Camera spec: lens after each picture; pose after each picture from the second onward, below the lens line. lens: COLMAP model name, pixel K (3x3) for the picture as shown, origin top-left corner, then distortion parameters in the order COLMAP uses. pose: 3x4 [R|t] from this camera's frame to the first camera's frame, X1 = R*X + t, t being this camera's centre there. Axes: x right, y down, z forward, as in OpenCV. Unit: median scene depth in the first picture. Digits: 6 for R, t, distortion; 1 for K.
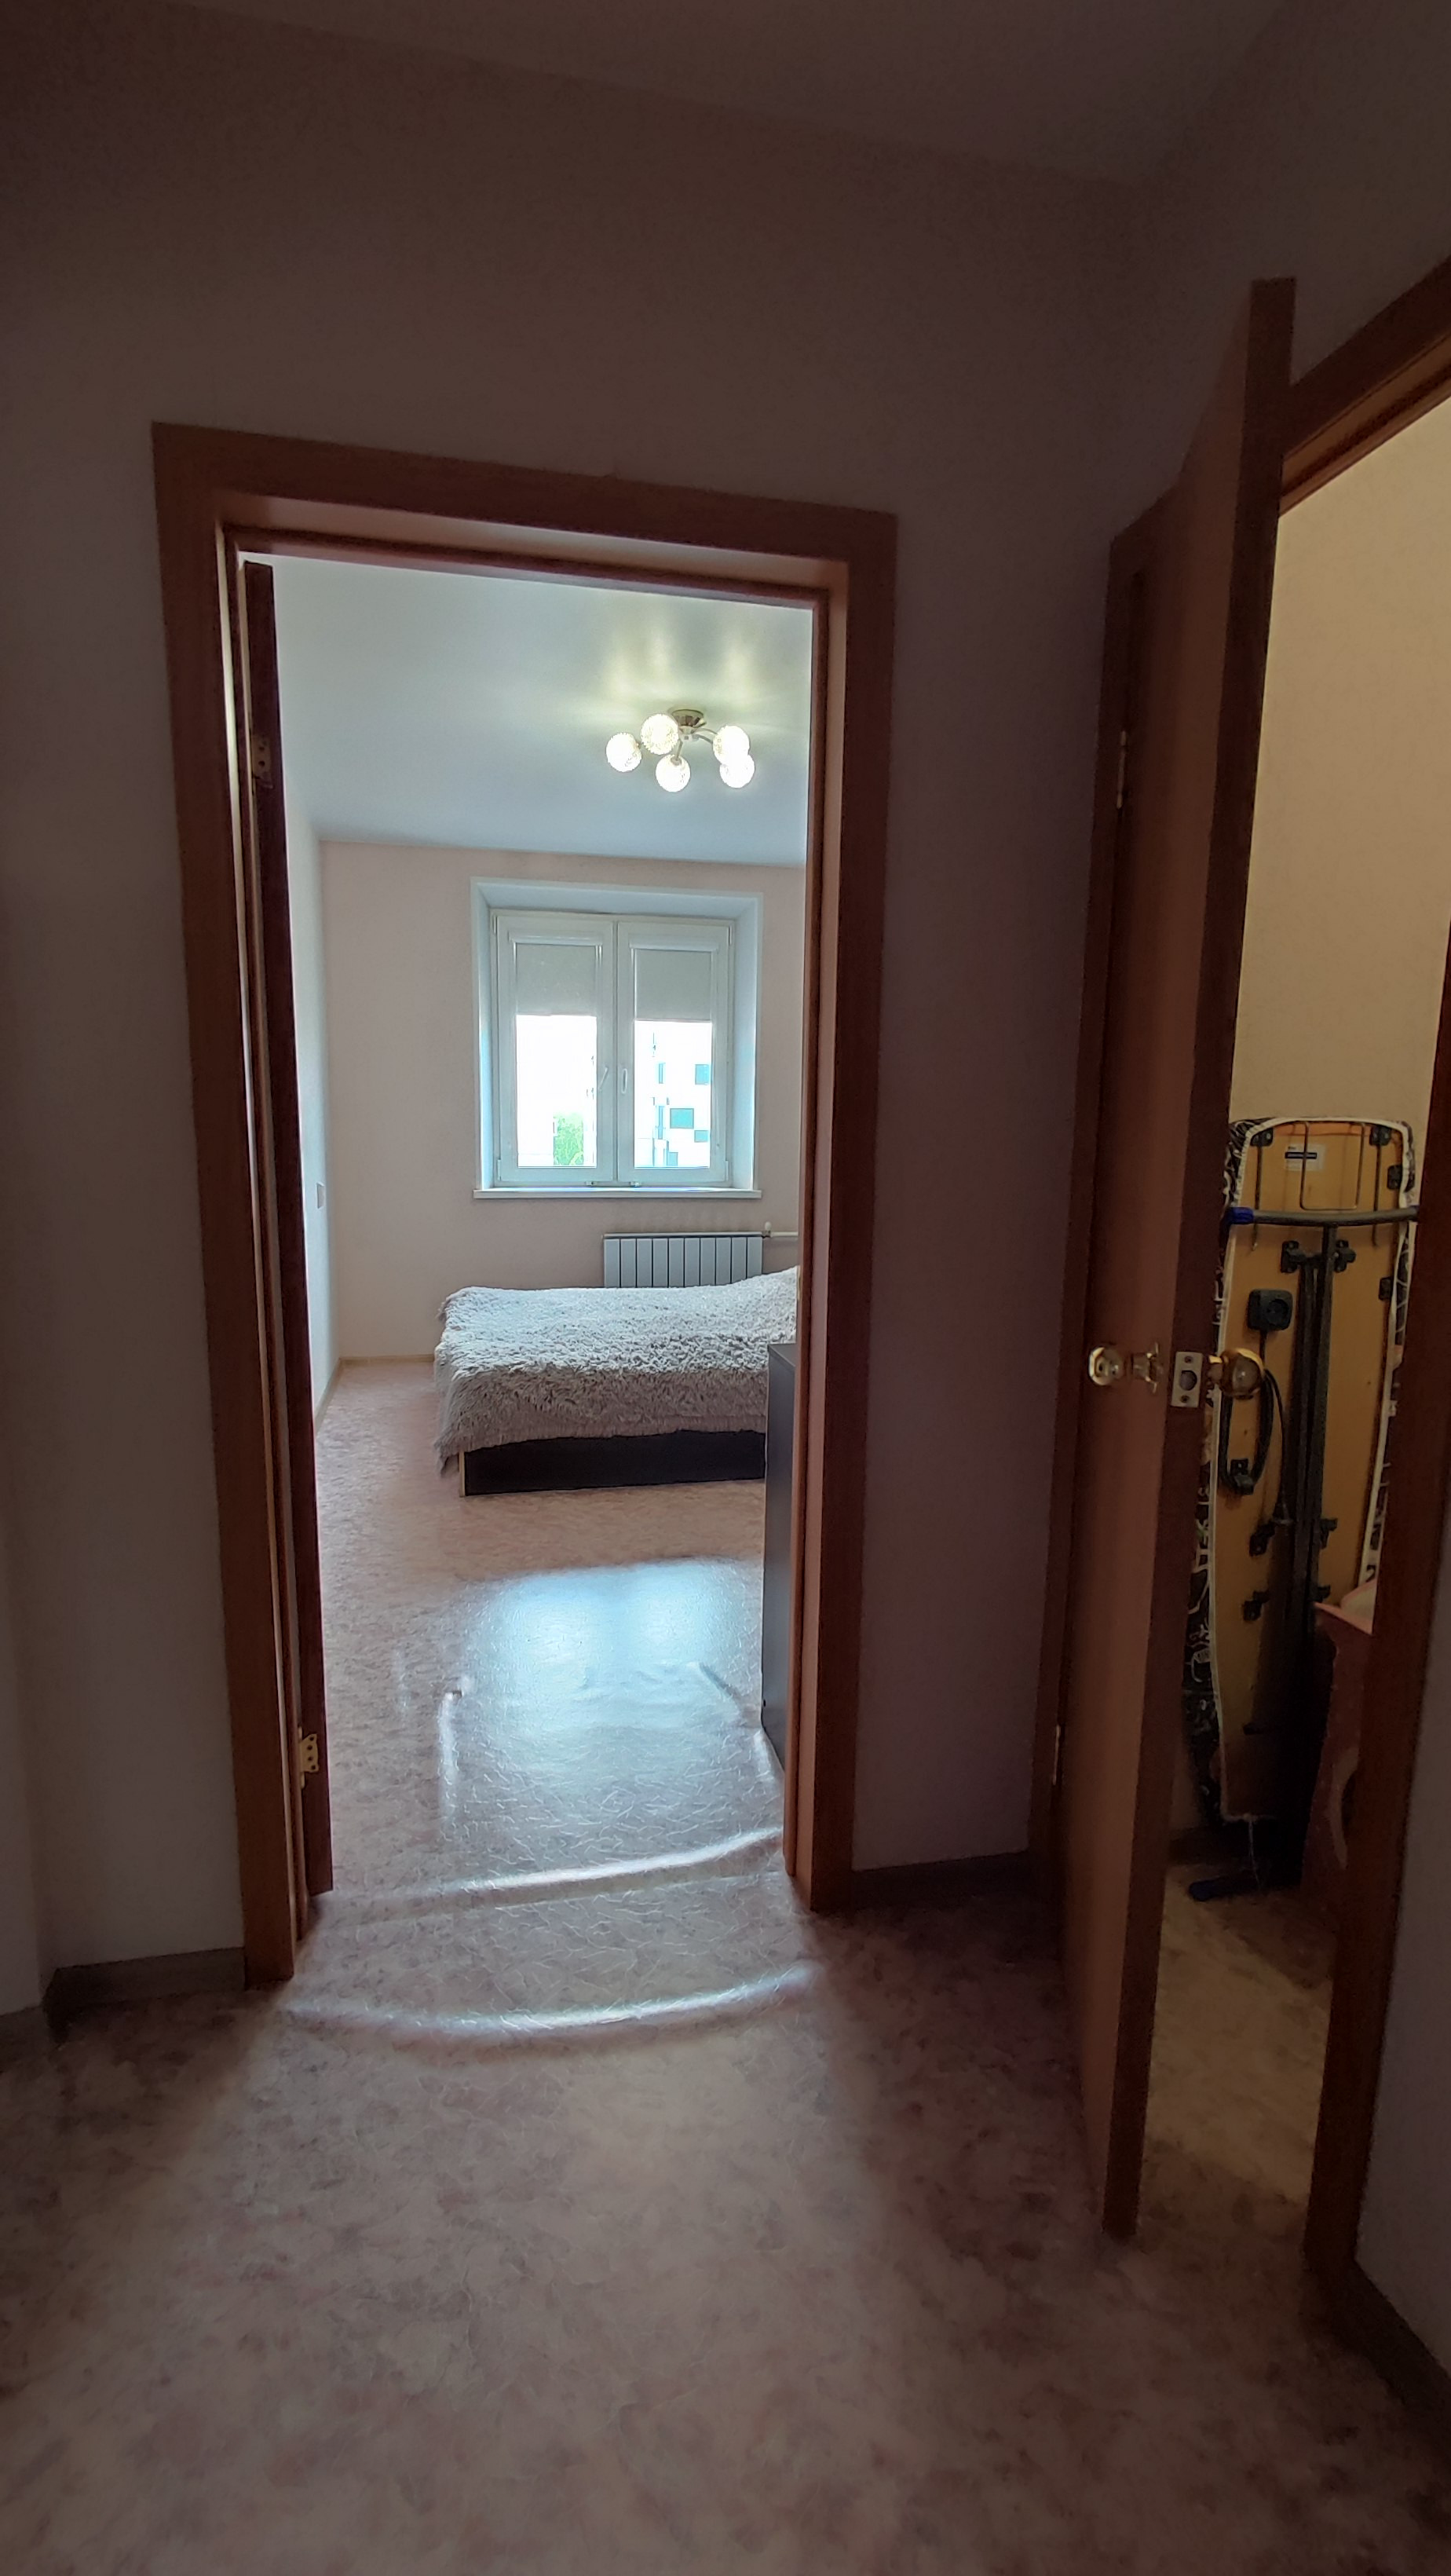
lens RADIAL K [[1160.7, 0, 712.8], [0, 1160.7, 1289.4], [0, 0, 1]] dist [-0.008597, 0.000642]
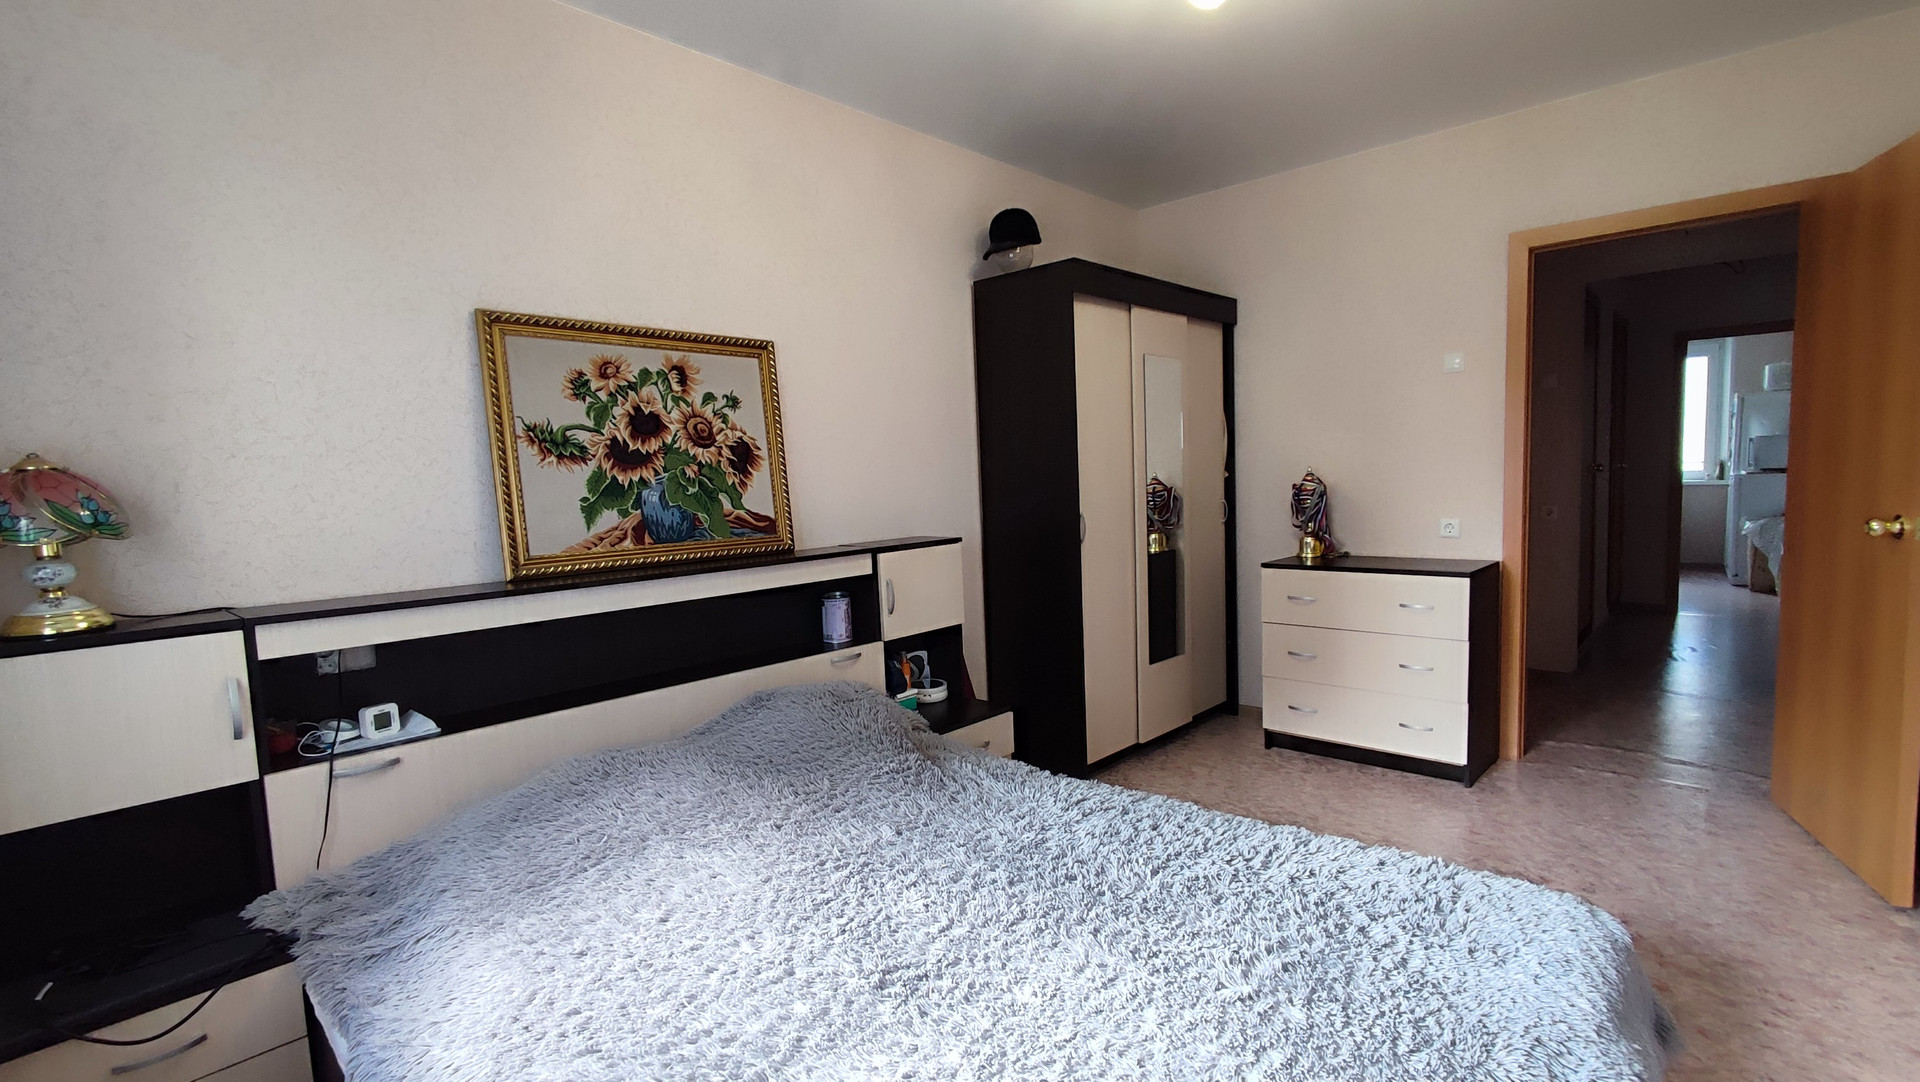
lens RADIAL K [[865.2, 0, 962.6], [0, 865.2, 554.3], [0, 0, 1]] dist [-0.008597, 0.000642]
pose [[-0.566165, -0.068188, 0.821467, -0.294815], [0.154726, 0.970067, 0.187162, -0.169998], [-0.809640, 0.233067, -0.538668, 1.154446]]
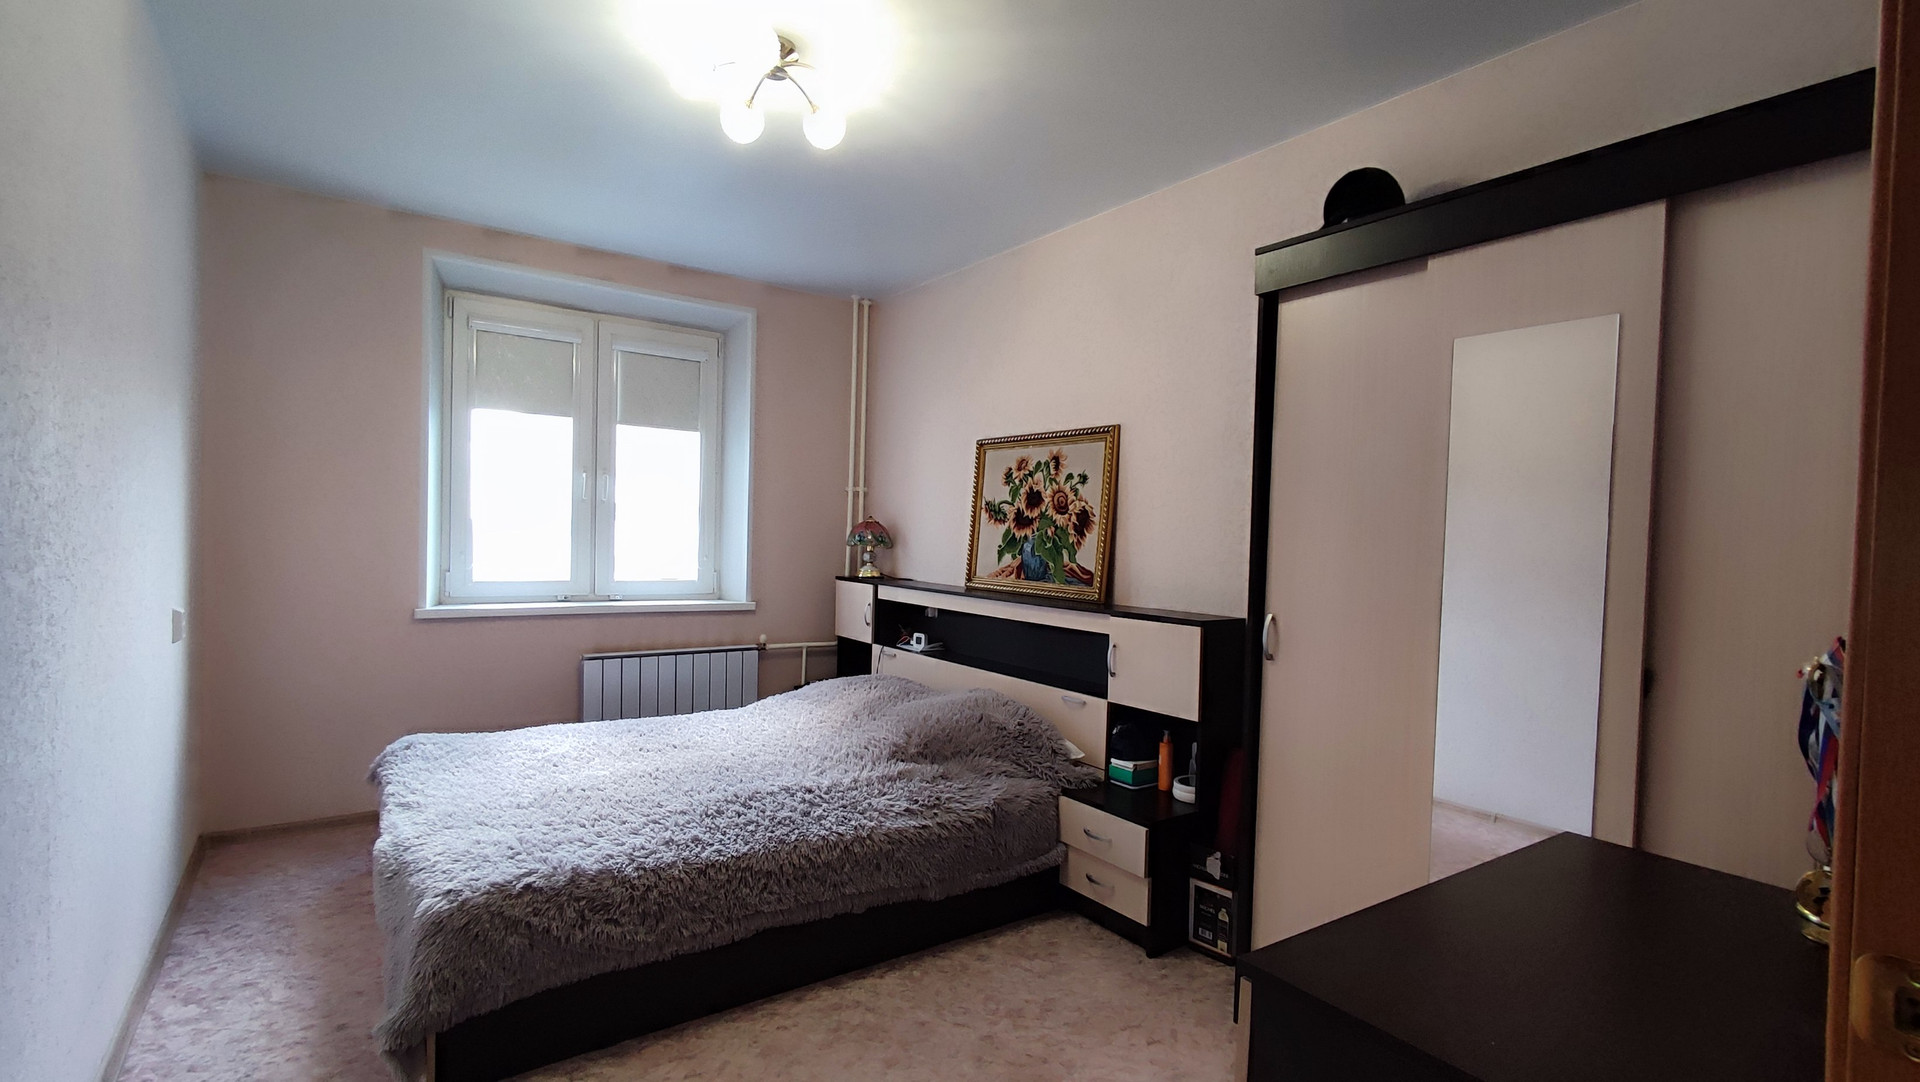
lens RADIAL K [[865.2, 0, 970.8], [0, 865.2, 559.2], [0, 0, 1]] dist [-0.008597, 0.000642]
pose [[0.917536, -0.001344, 0.397651, -0.119523], [0.046964, 0.993362, -0.105007, -0.052413], [-0.394870, 0.115023, 0.911508, 0.375842]]
